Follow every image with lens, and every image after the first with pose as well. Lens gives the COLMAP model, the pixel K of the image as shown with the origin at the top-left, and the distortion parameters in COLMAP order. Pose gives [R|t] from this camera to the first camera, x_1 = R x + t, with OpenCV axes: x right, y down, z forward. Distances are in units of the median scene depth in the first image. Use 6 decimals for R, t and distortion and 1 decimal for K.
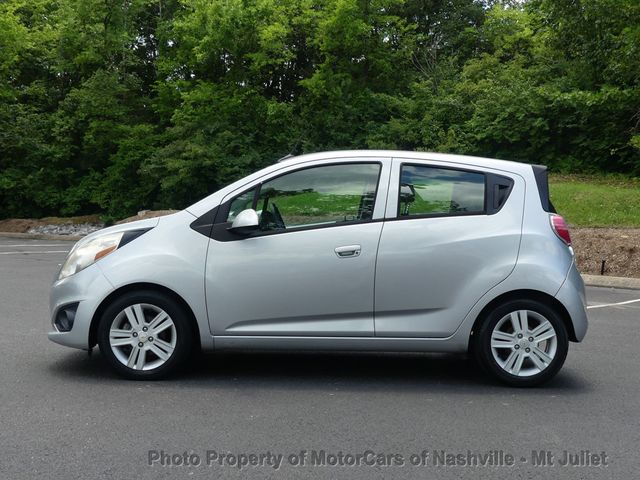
lens RADIAL K [[839.6, 0, 320.0], [0, 839.6, 240.0], [0, 0, 1]] dist [-0.004750, -0.000195]
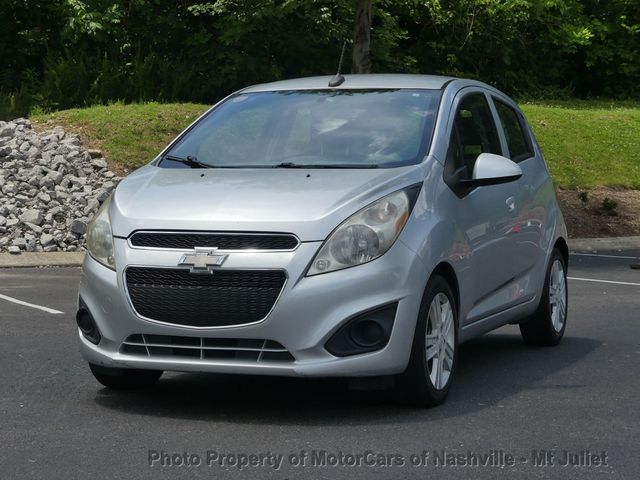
lens RADIAL K [[1476.3, 0, 320.0], [0, 1476.3, 240.0], [0, 0, 1]] dist [-0.023599, 0.063501]
pose [[0.388018, -0.067816, 0.919153, -1.341052], [0.048545, 0.997409, 0.053097, -0.036698], [-0.920372, 0.024018, 0.390305, 0.607711]]
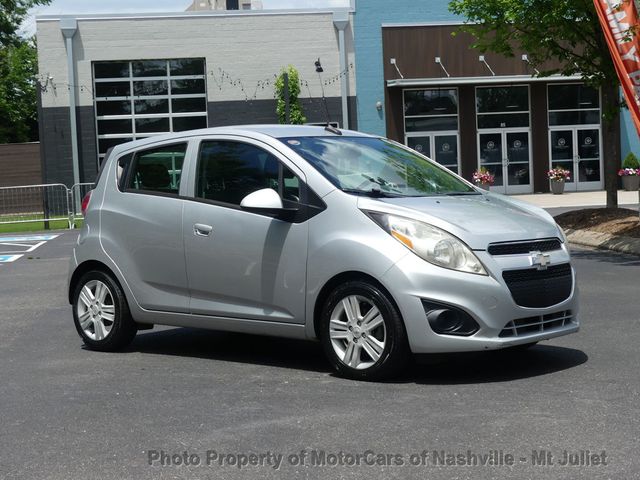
lens RADIAL K [[1197.9, 0, 320.0], [0, 1197.9, 240.0], [0, 0, 1]] dist [-0.001253, -0.079082]
pose [[-0.717235, -0.039570, 0.695707, -1.063312], [0.036093, 0.994937, 0.093799, -0.116178], [-0.695896, 0.092386, -0.712175, 2.203459]]
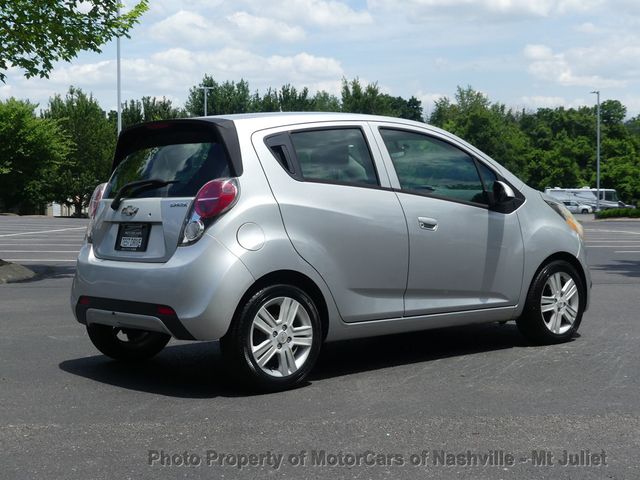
lens RADIAL K [[1072.2, 0, 320.0], [0, 1072.2, 240.0], [0, 0, 1]] dist [-0.007944, -0.033114]
pose [[-0.774040, 0.008631, -0.633078, 0.871500], [-0.033581, 0.997940, 0.054664, -0.042710], [0.632245, 0.063572, -0.772156, 2.133685]]
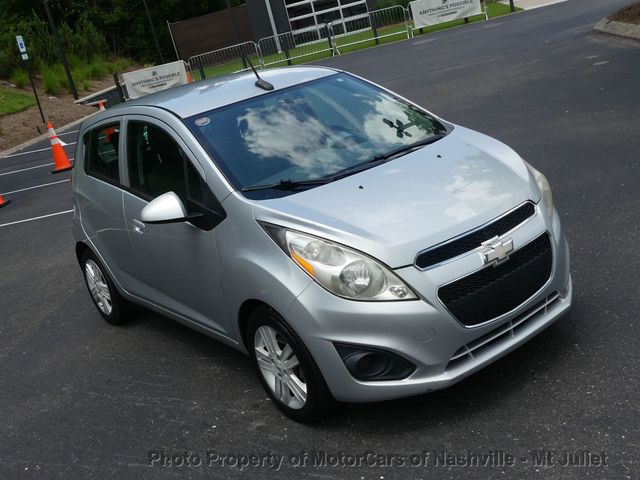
lens RADIAL K [[770.4, 0, 320.0], [0, 770.4, 240.0], [0, 0, 1]] dist [-0.001930, -0.056634]
pose [[-0.563812, -0.140884, 0.813799, -0.766957], [0.234132, 0.917657, 0.321074, -0.208732], [-0.792022, 0.371562, -0.484400, 1.542173]]
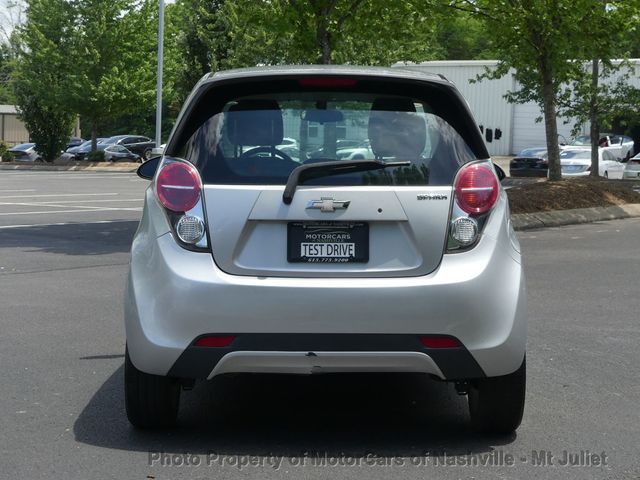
lens RADIAL K [[1451.1, 0, 320.0], [0, 1451.1, 240.0], [0, 0, 1]] dist [-0.029736, 0.315186]
pose [[-0.022184, 0.051637, -0.998419, 1.364687], [-0.051741, 0.997268, 0.052727, -0.034951], [0.998414, 0.052829, -0.019452, 1.164760]]
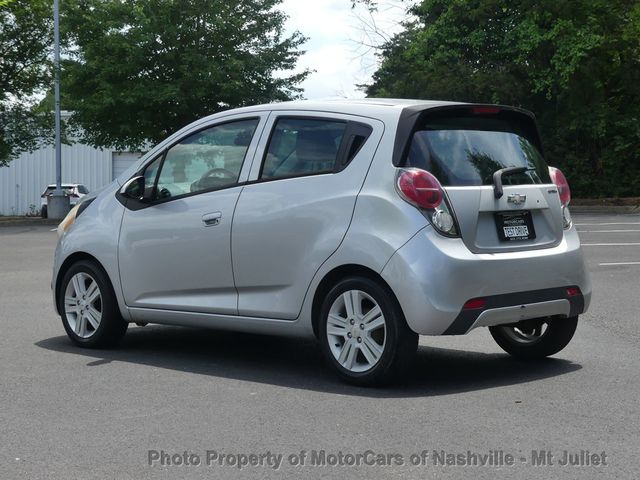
lens RADIAL K [[1310.6, 0, 320.0], [0, 1310.6, 240.0], [0, 0, 1]] dist [0.049306, 0.076466]
pose [[0.686587, 0.000857, -0.727047, 1.134567], [0.000993, 0.999997, 0.002116, 0.032827], [0.727047, -0.002175, 0.686585, 0.111020]]
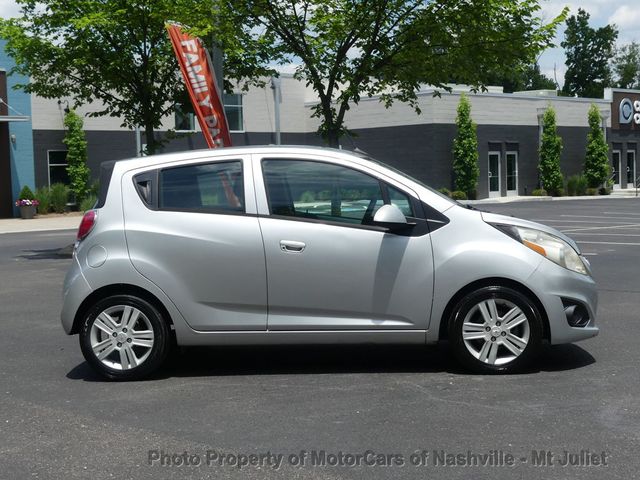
lens RADIAL K [[999.4, 0, 320.0], [0, 999.4, 240.0], [0, 0, 1]] dist [0.022894, -0.017715]
pose [[-0.994439, -0.004901, 0.105198, -0.134582], [0.004112, 0.996348, 0.085285, -0.109838], [-0.105232, 0.085243, -0.990787, 2.472433]]
